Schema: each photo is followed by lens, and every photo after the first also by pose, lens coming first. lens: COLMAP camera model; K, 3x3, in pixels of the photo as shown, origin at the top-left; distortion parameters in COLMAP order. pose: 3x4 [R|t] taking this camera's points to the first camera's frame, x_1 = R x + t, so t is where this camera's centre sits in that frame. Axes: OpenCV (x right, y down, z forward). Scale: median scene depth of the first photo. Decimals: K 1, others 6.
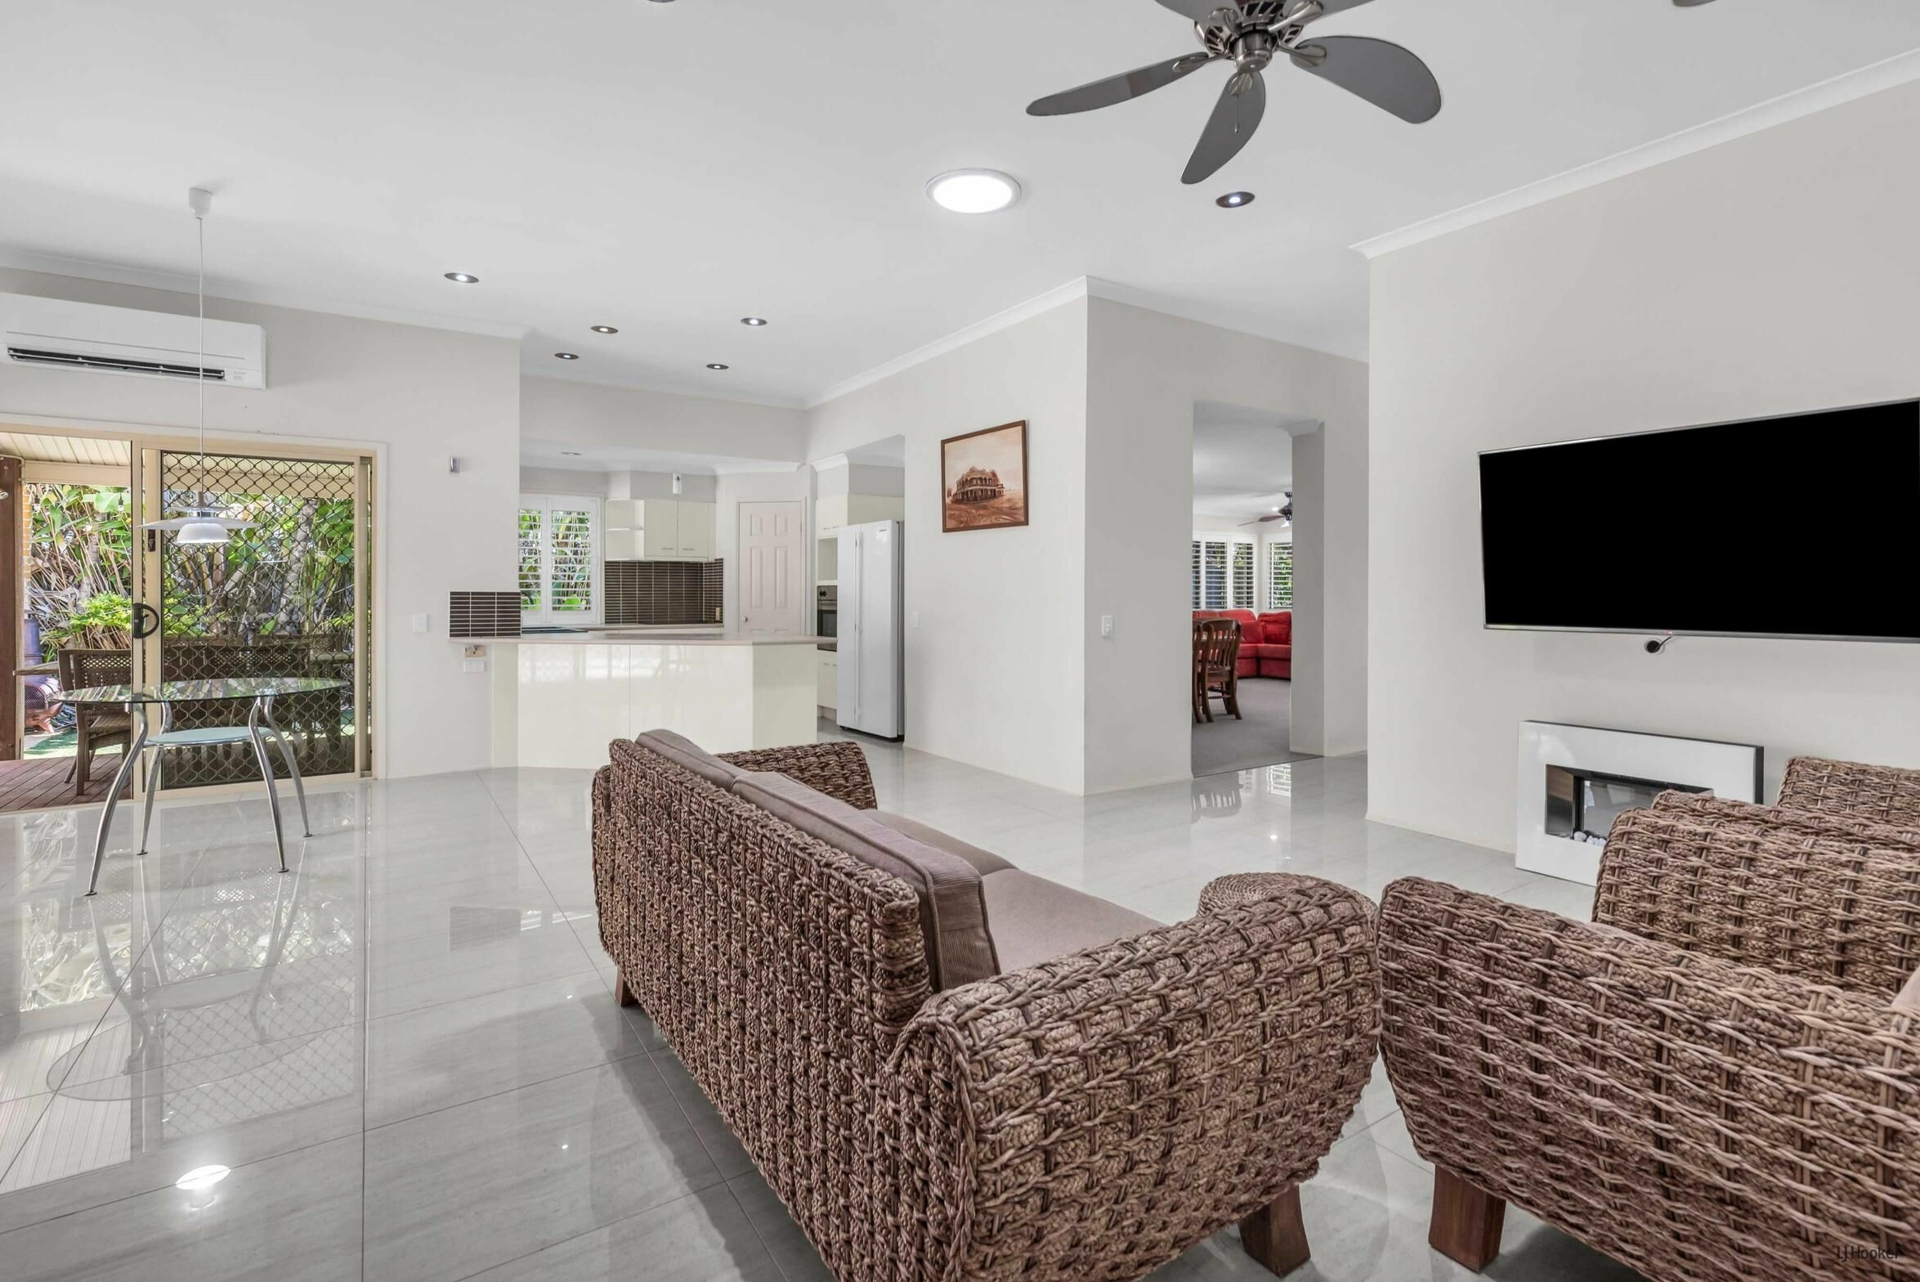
lens RADIAL K [[907.3, 0, 953.8], [0, 907.3, 598.3], [0, 0, 1]] dist [-0.002803, -0.000425]
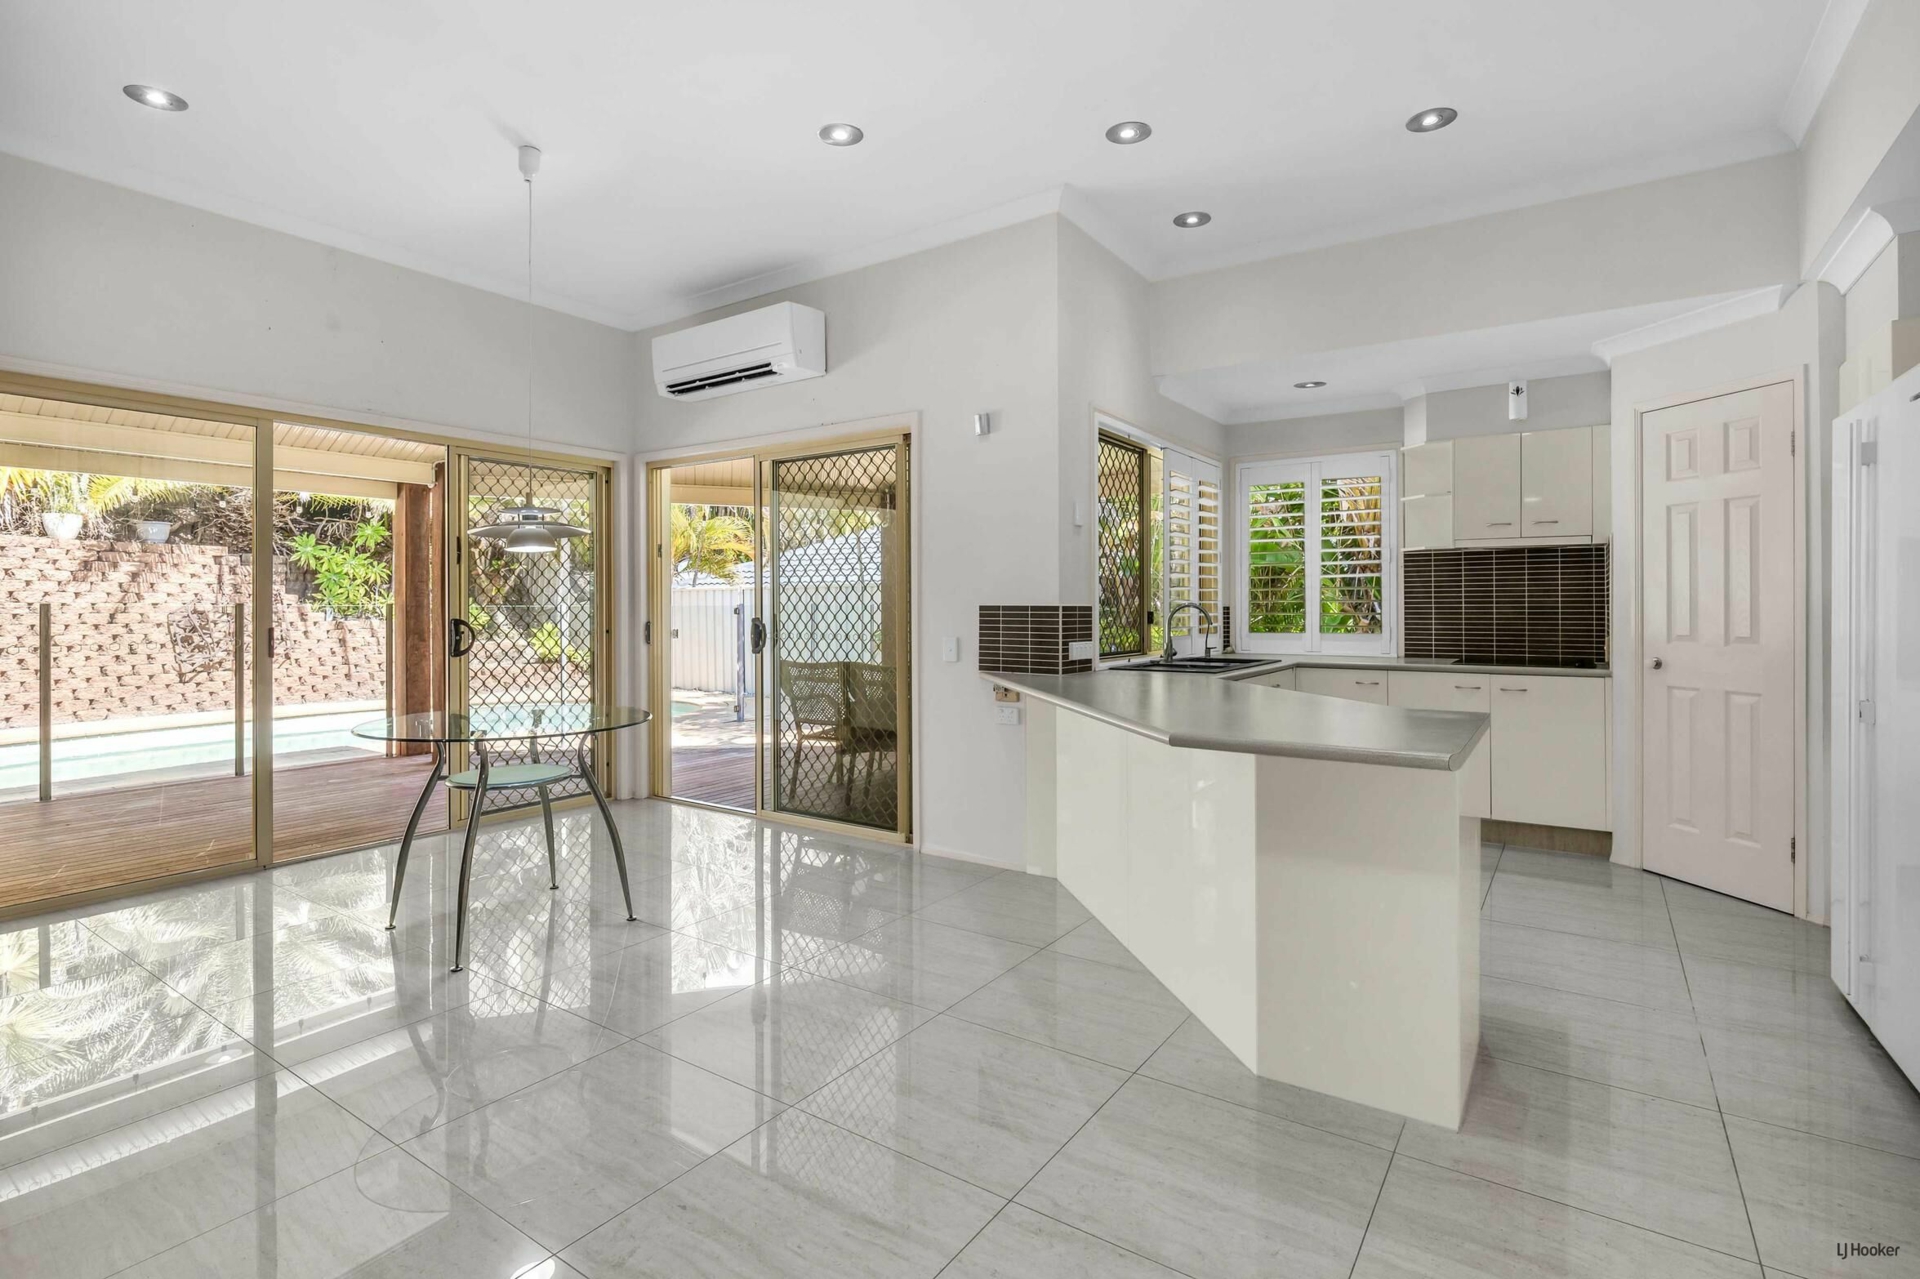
lens RADIAL K [[907.3, 0, 953.8], [0, 907.3, 596.8], [0, 0, 1]] dist [-0.002803, -0.000425]
pose [[0.371985, -0.010919, -0.928174, 0.064537], [-0.004588, 0.999897, -0.013601, -0.002997], [0.928227, 0.009317, 0.371897, 0.506359]]
